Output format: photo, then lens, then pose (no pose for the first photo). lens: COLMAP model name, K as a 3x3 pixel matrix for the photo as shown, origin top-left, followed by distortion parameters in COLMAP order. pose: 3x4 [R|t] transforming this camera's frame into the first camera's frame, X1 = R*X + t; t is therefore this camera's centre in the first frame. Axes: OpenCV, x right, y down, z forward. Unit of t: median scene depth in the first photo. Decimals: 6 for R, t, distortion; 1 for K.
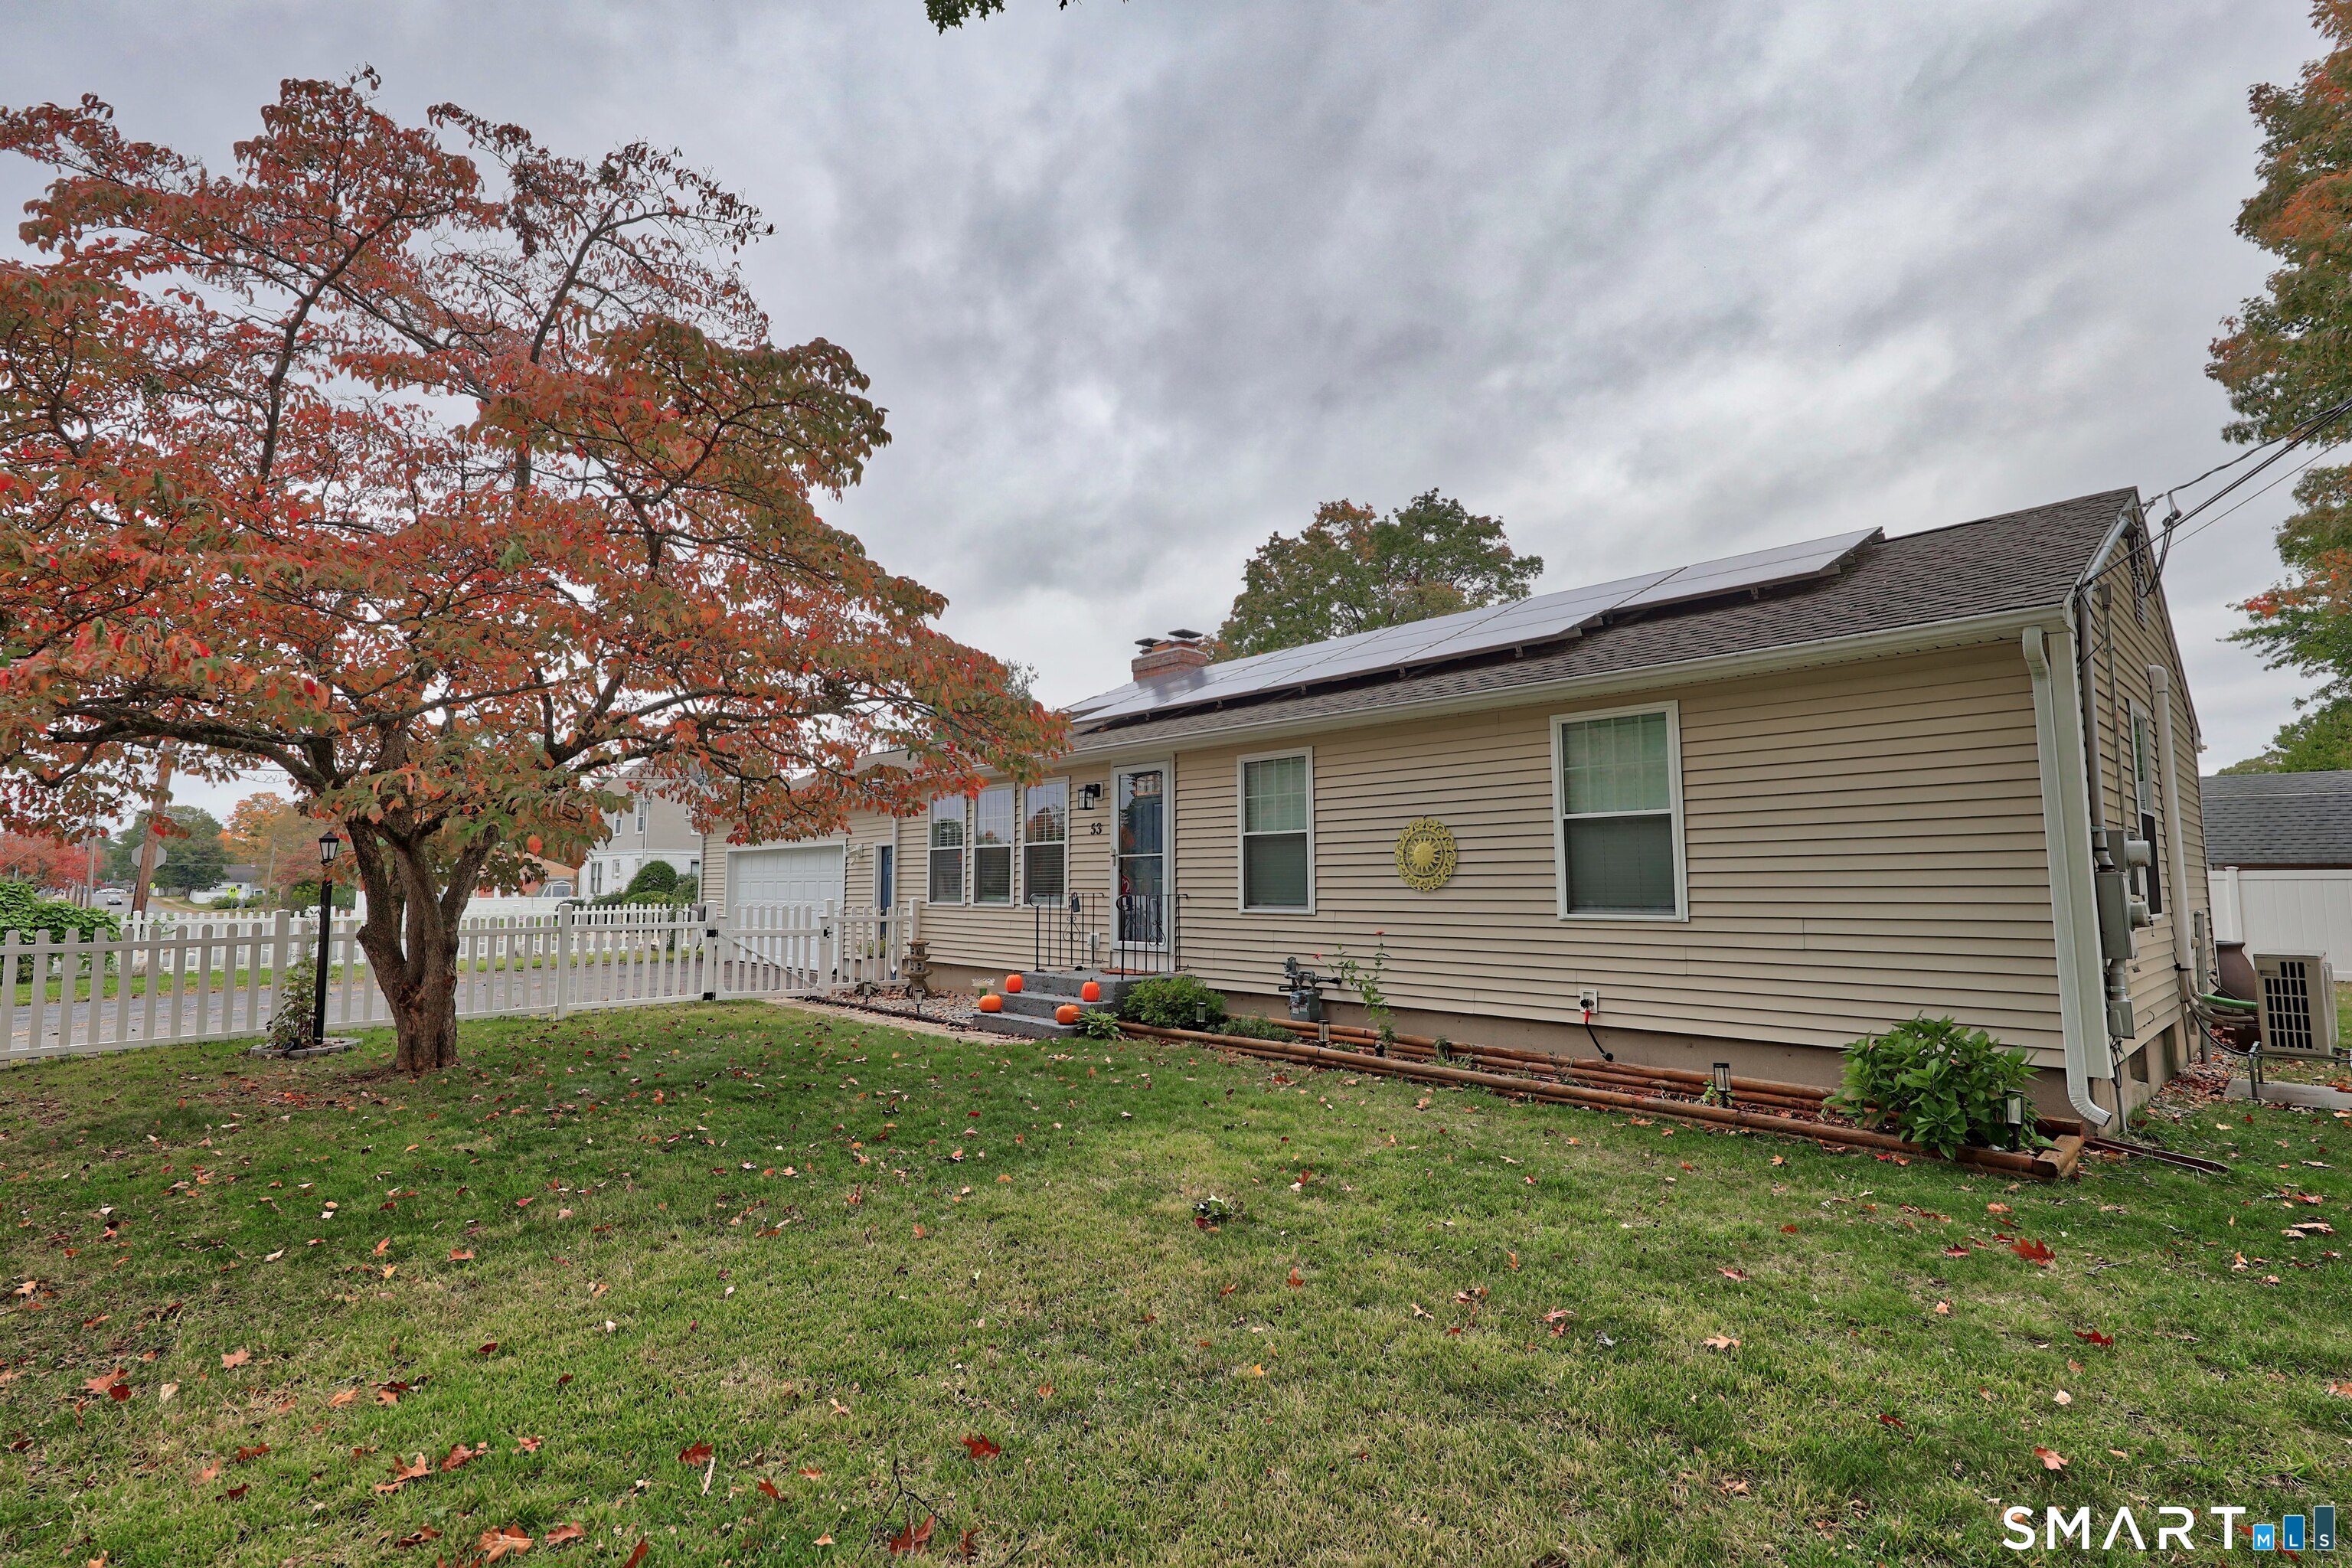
lens RADIAL K [[1106.2, 0, 1168.5], [0, 1106.2, 788.0], [0, 0, 1]] dist [0.012444, -0.000393]
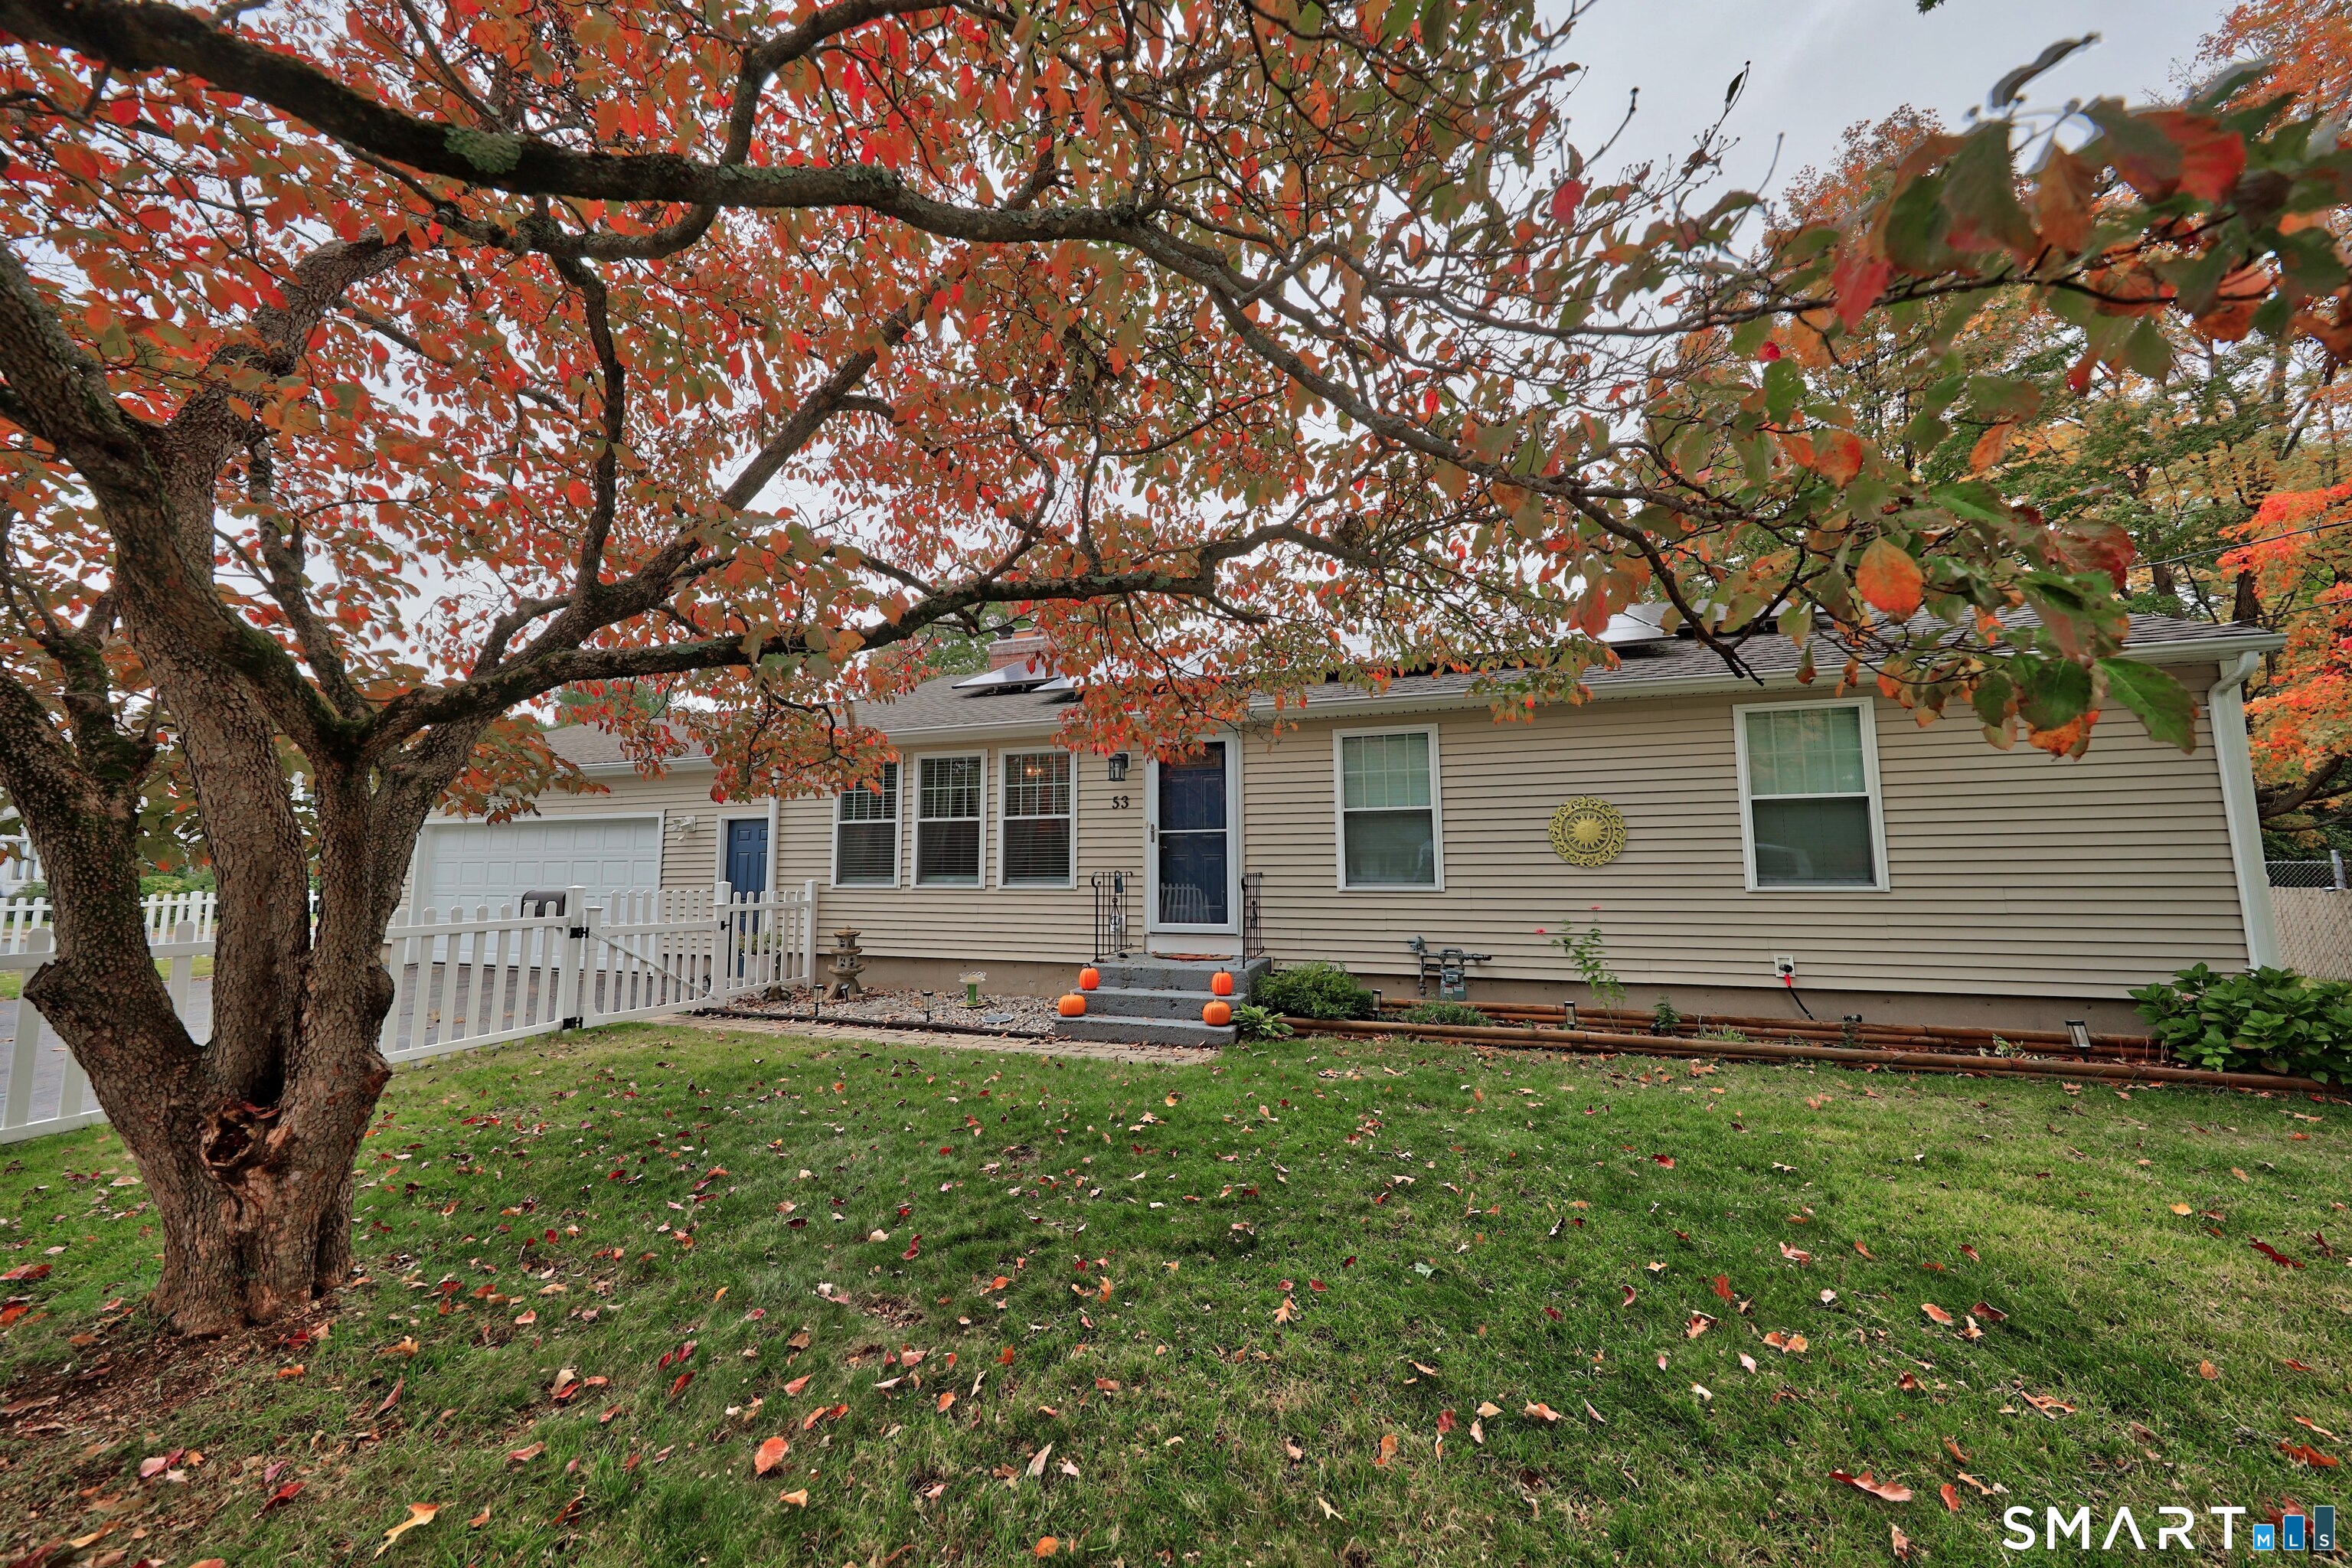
lens RADIAL K [[814.2, 0, 1185.2], [0, 814.2, 768.8], [0, 0, 1]] dist [-0.000073, -0.000054]
pose [[0.869765, 0.055019, 0.490389, -0.432533], [-0.040003, 0.998356, -0.041059, 0.042435], [-0.491842, 0.016095, 0.870536, 0.462615]]
